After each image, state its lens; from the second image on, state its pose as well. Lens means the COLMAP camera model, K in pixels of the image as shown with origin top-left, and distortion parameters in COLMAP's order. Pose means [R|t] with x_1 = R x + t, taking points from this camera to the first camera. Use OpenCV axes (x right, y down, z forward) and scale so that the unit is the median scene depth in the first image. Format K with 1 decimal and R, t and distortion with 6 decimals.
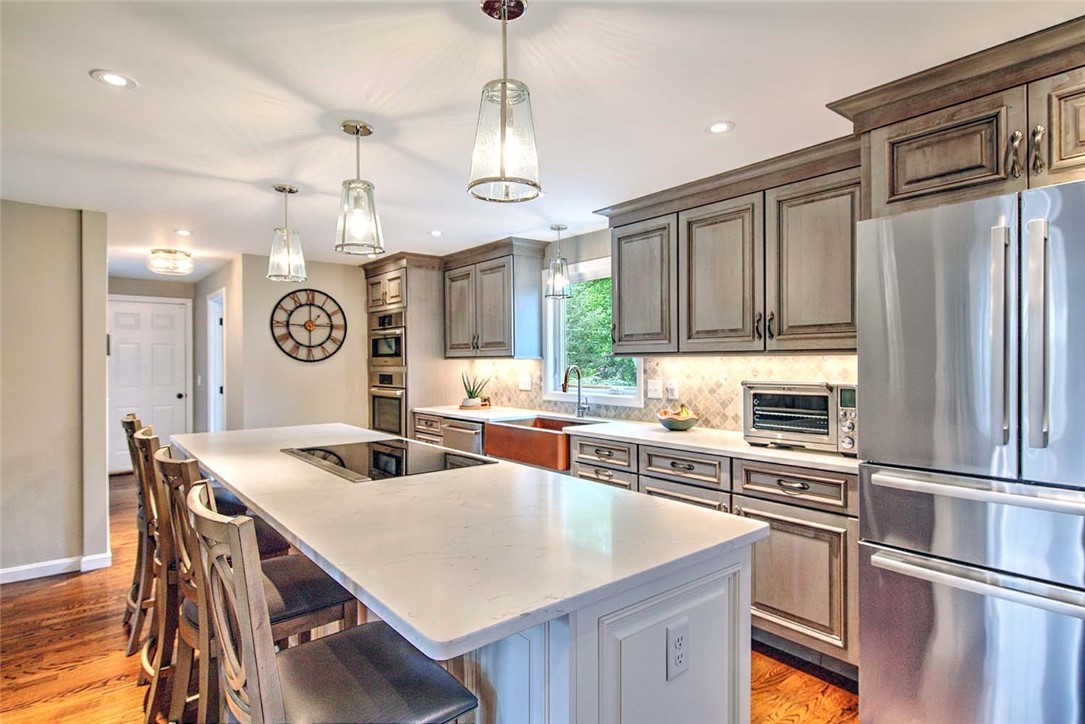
lens RADIAL K [[561.1, 0, 542.5], [0, 561.1, 362.0], [0, 0, 1]] dist [0.002220, -0.000213]
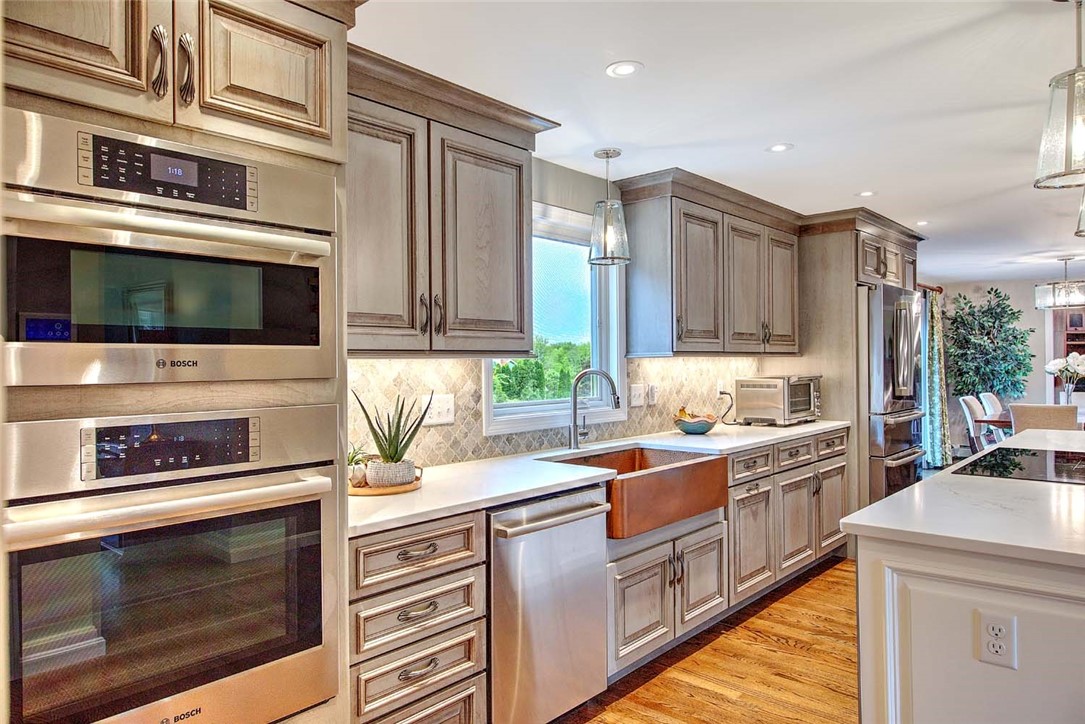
lens RADIAL K [[698.6, 0, 542.5], [0, 698.6, 362.0], [0, 0, 1]] dist [-0.001733, -0.004031]
pose [[-0.145528, 0.005897, 0.989337, -0.791748], [0.011530, 0.999924, -0.004264, 0.001411], [-0.989287, 0.010787, -0.145585, 1.262895]]
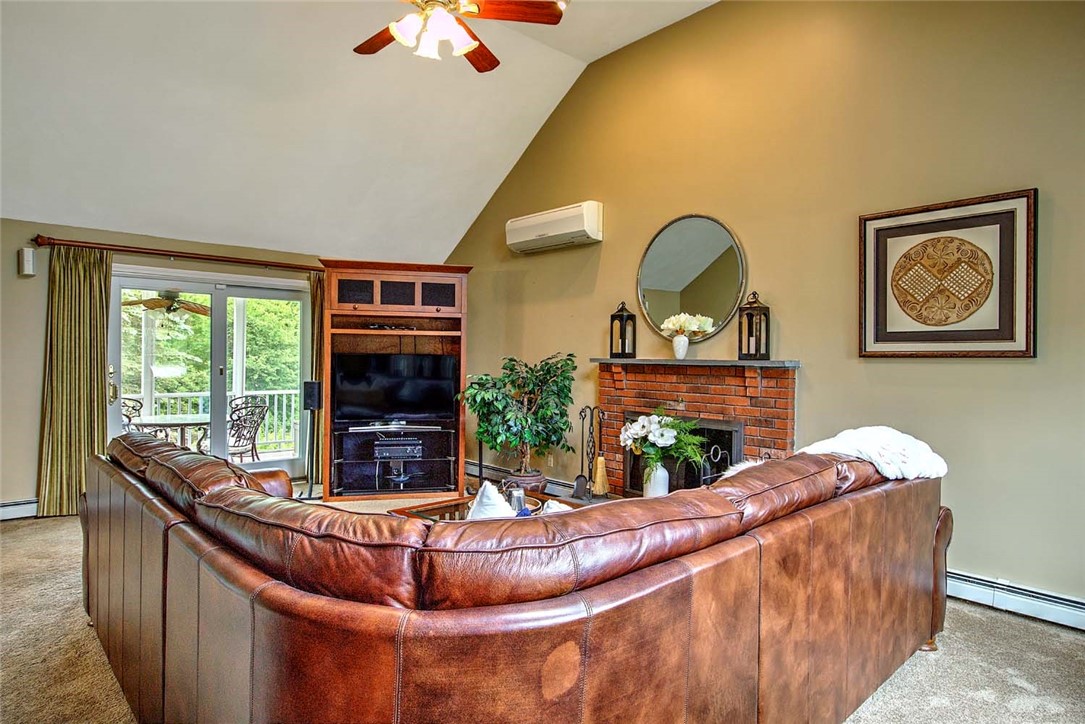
lens RADIAL K [[617.2, 0, 548.4], [0, 617.2, 363.4], [0, 0, 1]] dist [0.004470, -0.002524]
pose [[-0.048161, -0.004883, 0.998828, 0.280834], [-0.018517, 0.999821, 0.003995, -0.004664], [-0.998668, -0.018303, -0.048243, -1.733466]]
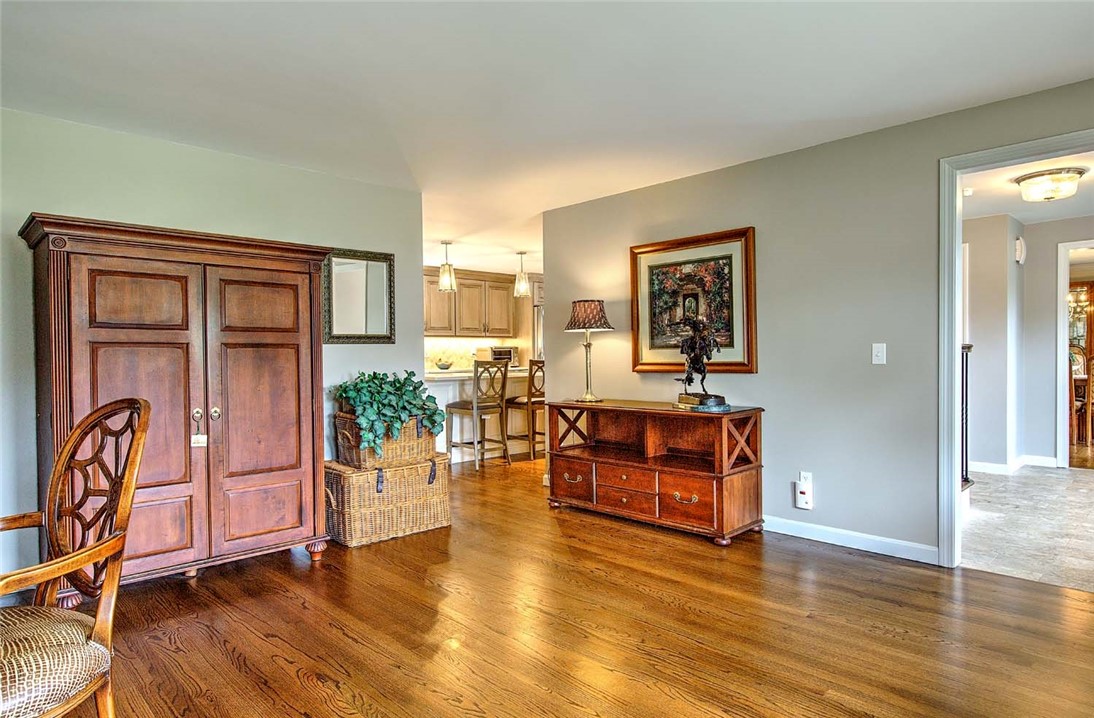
lens RADIAL K [[634.1, 0, 560.0], [0, 634.1, 356.6], [0, 0, 1]] dist [0.002592, 0.001121]
pose [[-0.095544, -0.004414, 0.995415, -2.136180], [0.010734, 0.999927, 0.005464, 0.052099], [-0.995367, 0.011207, -0.095490, 0.683694]]
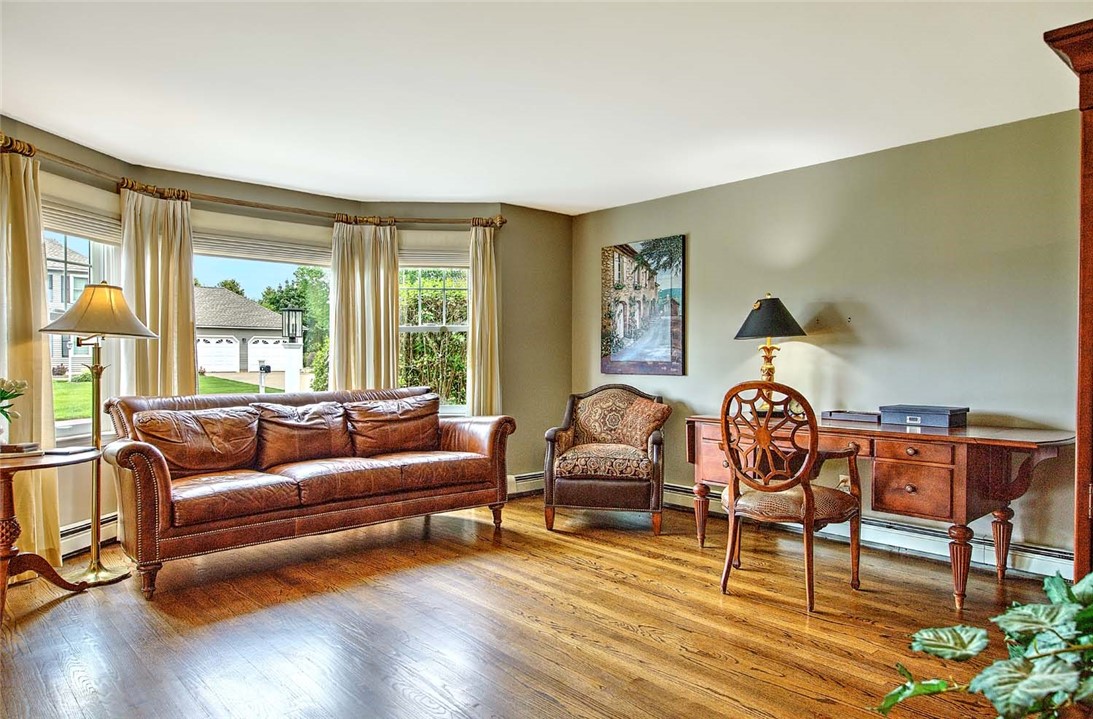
lens RADIAL K [[705.8, 0, 564.2], [0, 705.8, 361.9], [0, 0, 1]] dist [0.001040, -0.000107]
pose [[0.046665, 0.005852, -0.998893, -0.882282], [-0.000797, 0.999983, 0.005821, 0.054359], [0.998910, 0.000524, 0.046669, 0.676728]]
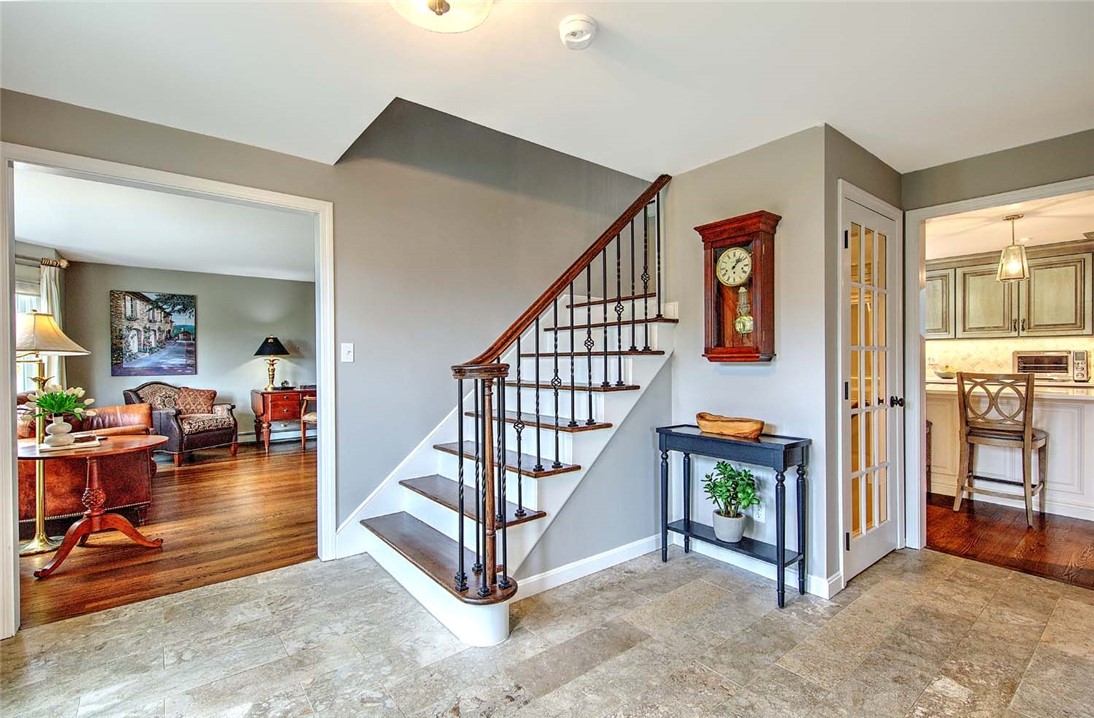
lens RADIAL K [[492.6, 0, 544.1], [0, 492.6, 361.1], [0, 0, 1]] dist [-0.000808, -0.000212]
pose [[0.999731, -0.004699, -0.022708, -0.989782], [0.004817, 0.999975, 0.005161, 0.039647], [0.022683, -0.005269, 0.999729, -0.655177]]
